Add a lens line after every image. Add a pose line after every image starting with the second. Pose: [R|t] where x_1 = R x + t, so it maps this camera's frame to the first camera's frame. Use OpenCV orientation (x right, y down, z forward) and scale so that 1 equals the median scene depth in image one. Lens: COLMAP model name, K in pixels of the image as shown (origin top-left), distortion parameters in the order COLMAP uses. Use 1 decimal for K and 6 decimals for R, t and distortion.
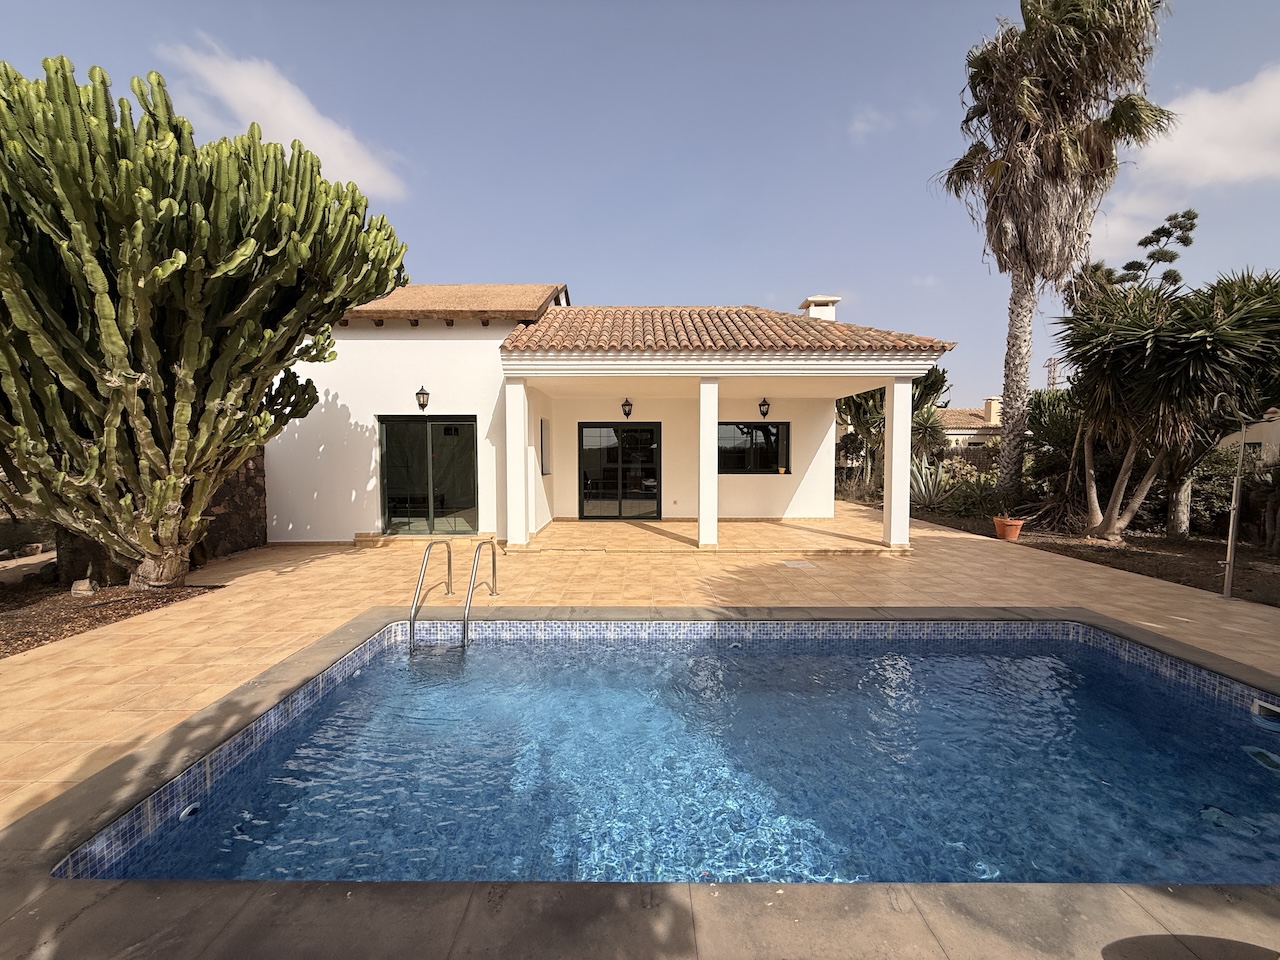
lens RADIAL K [[507.9, 0, 631.9], [0, 507.9, 478.6], [0, 0, 1]] dist [0.001005, -0.000014]
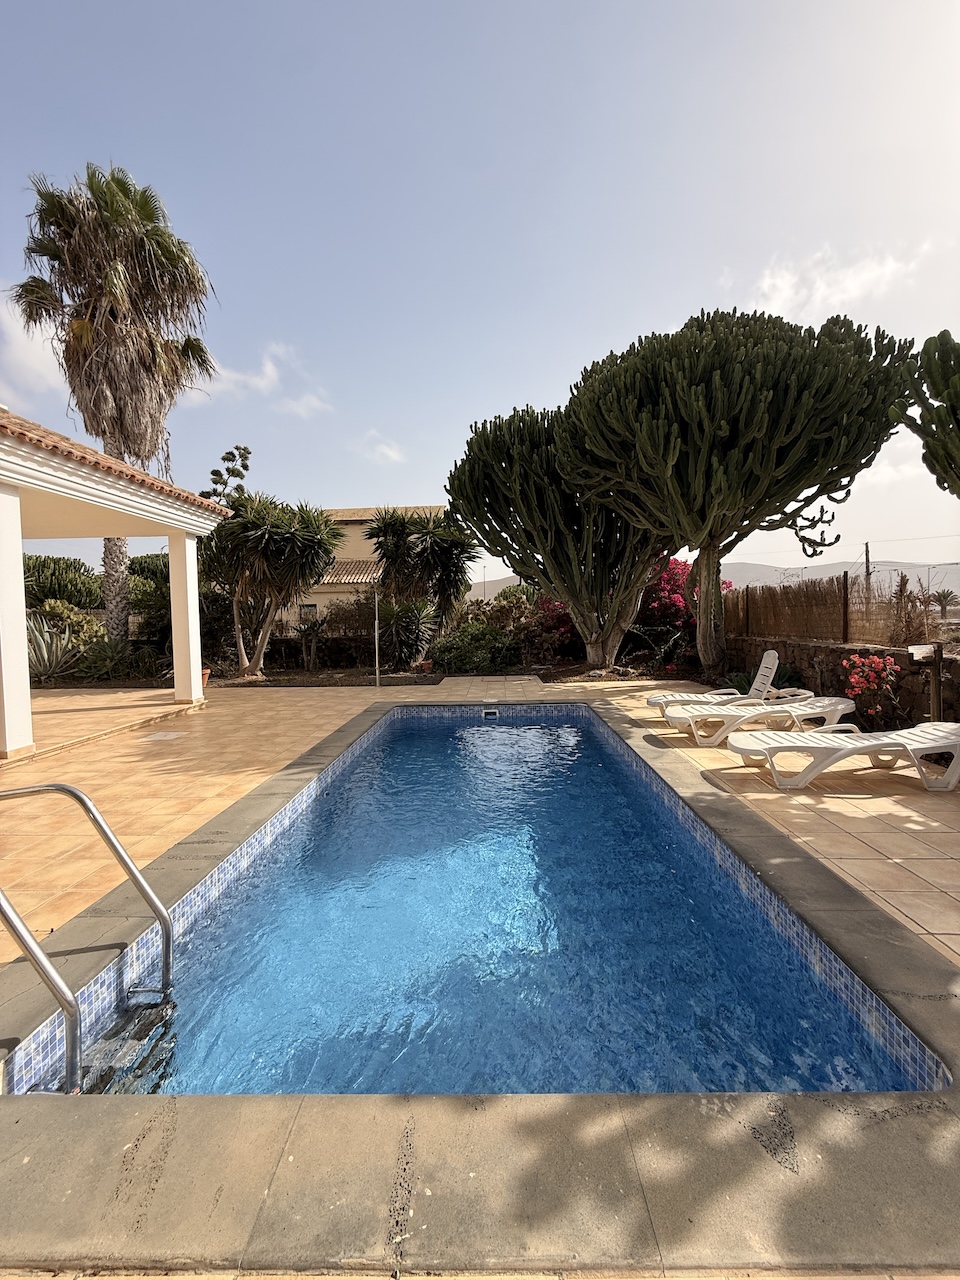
lens RADIAL K [[507.9, 0, 479.6], [0, 507.9, 639.4], [0, 0, 1]] dist [0.001005, -0.000014]
pose [[0.029362, -0.046782, 0.998473, -0.493726], [0.067117, 0.996742, 0.044727, 0.004074], [-0.997313, 0.065701, 0.032407, 0.428578]]
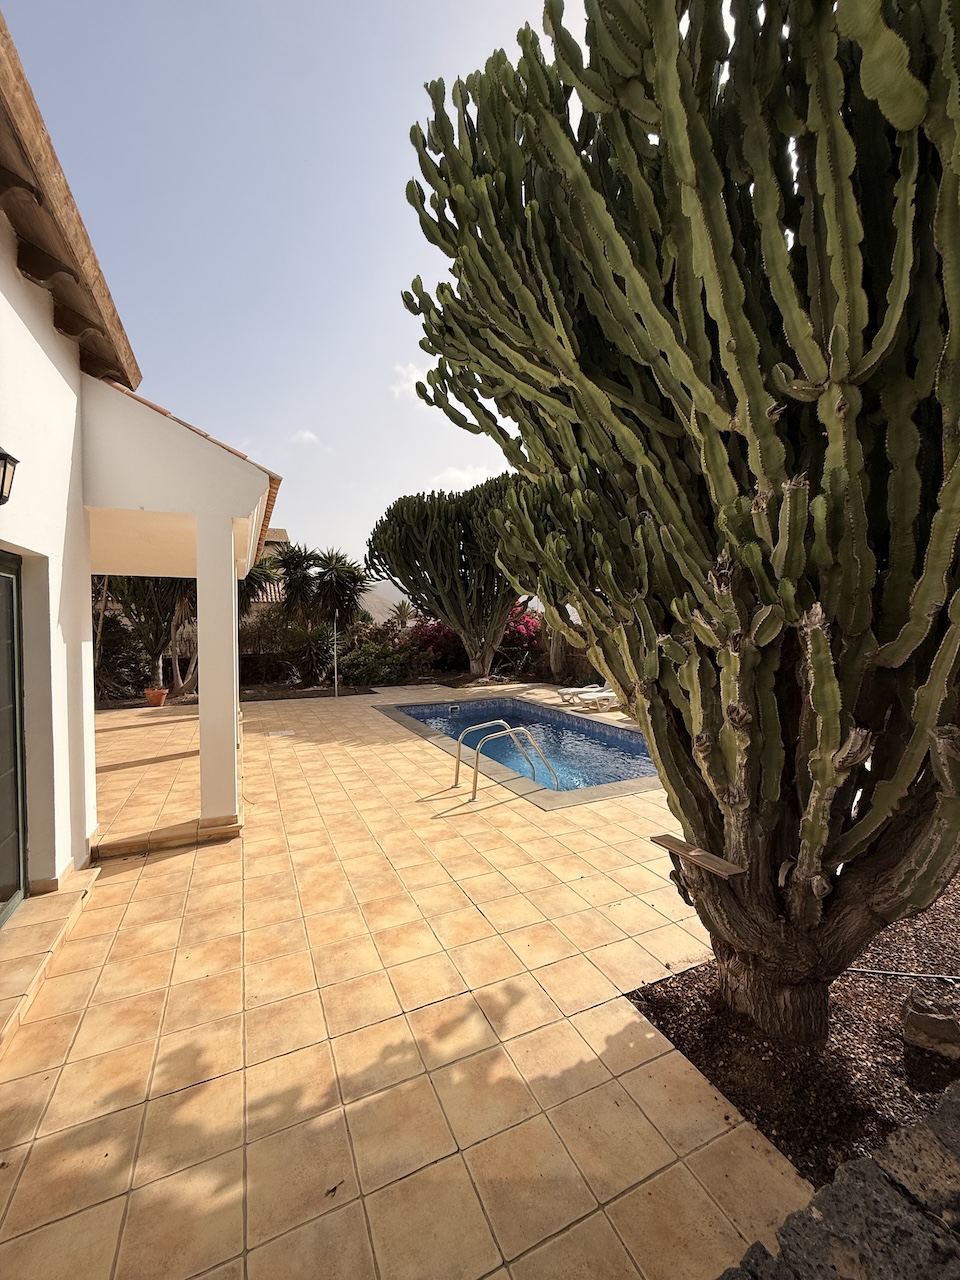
lens RADIAL K [[507.9, 0, 469.7], [0, 507.9, 637.1], [0, 0, 1]] dist [0.001005, -0.000014]
pose [[-0.414282, -0.017969, 0.909971, -0.923698], [0.051434, 0.997745, 0.043118, -0.084829], [-0.908694, 0.064667, -0.412424, 1.061656]]
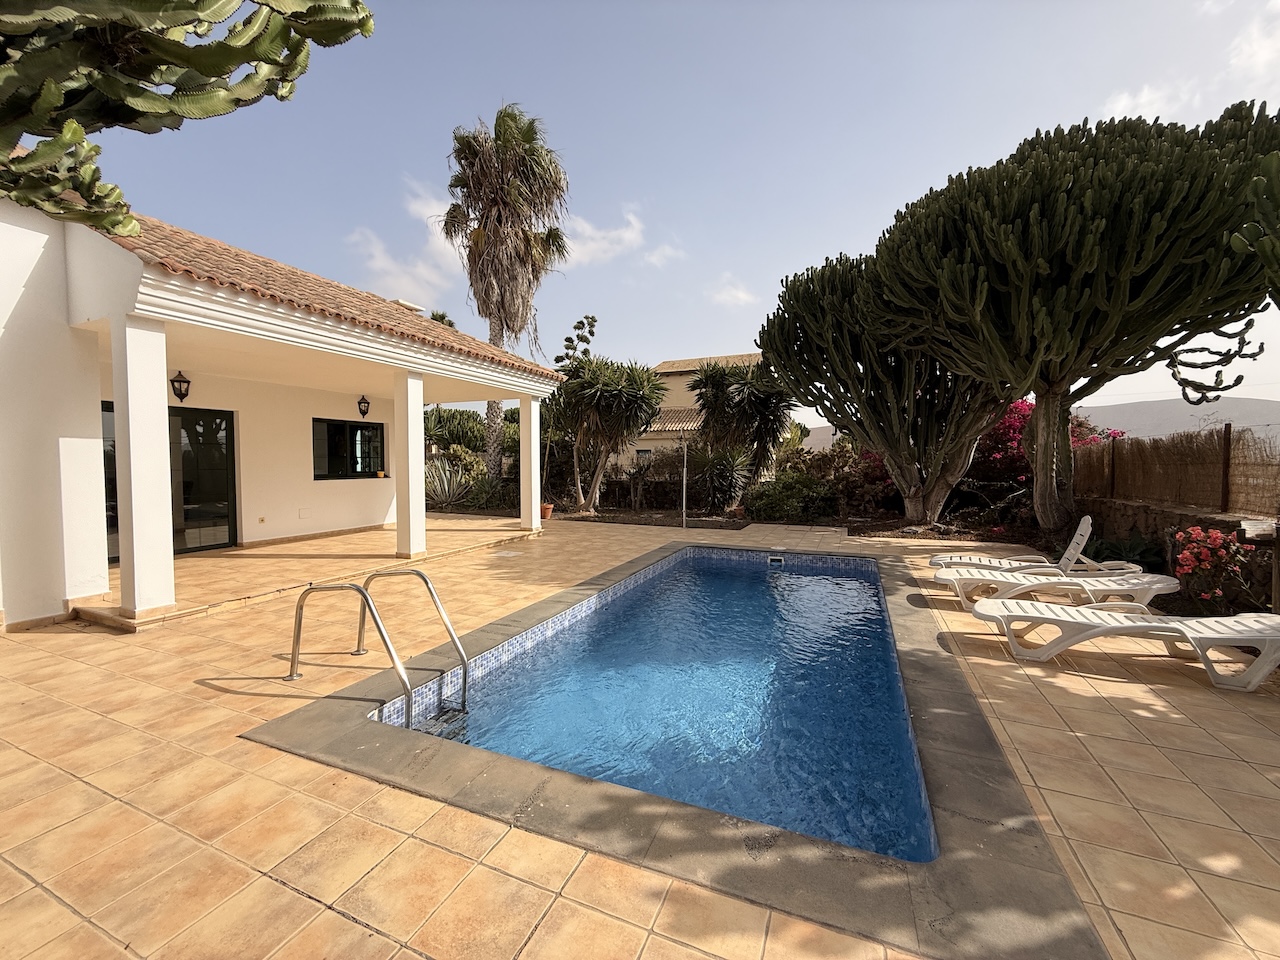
lens RADIAL K [[507.9, 0, 633.7], [0, 507.9, 482.1], [0, 0, 1]] dist [0.001005, -0.000014]
pose [[0.392973, -0.037897, 0.918769, -0.581333], [0.044009, 0.998781, 0.022374, -0.002788], [-0.918496, 0.031642, 0.394161, 0.290773]]
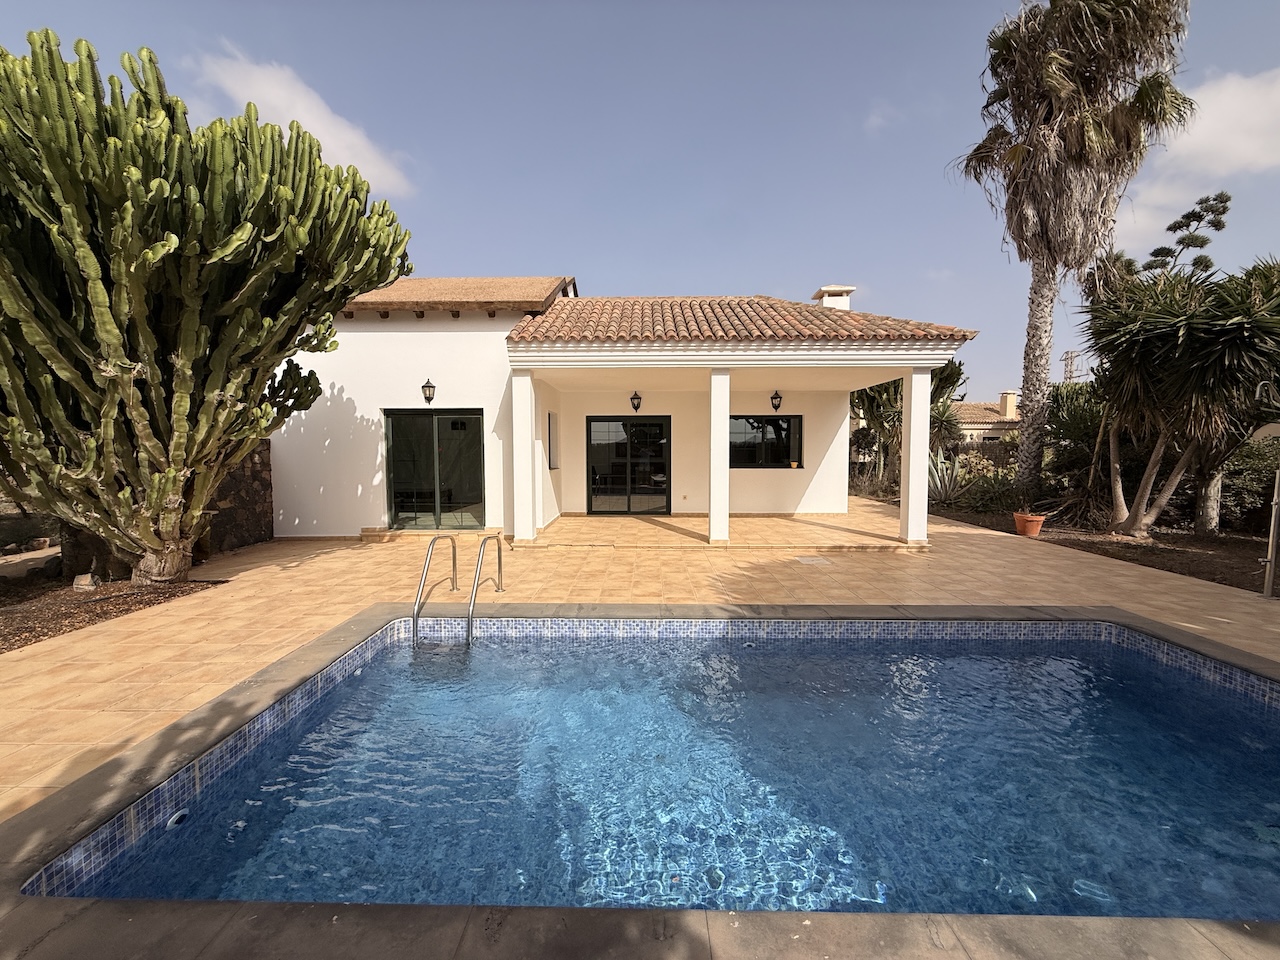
lens RADIAL K [[507.9, 0, 632.0], [0, 507.9, 478.6], [0, 0, 1]] dist [0.001005, -0.000014]
pose [[0.999862, 0.000118, -0.016623, -0.001147], [0.000017, 0.999967, 0.008083, 0.003695], [0.016623, -0.008082, 0.999829, 0.023786]]
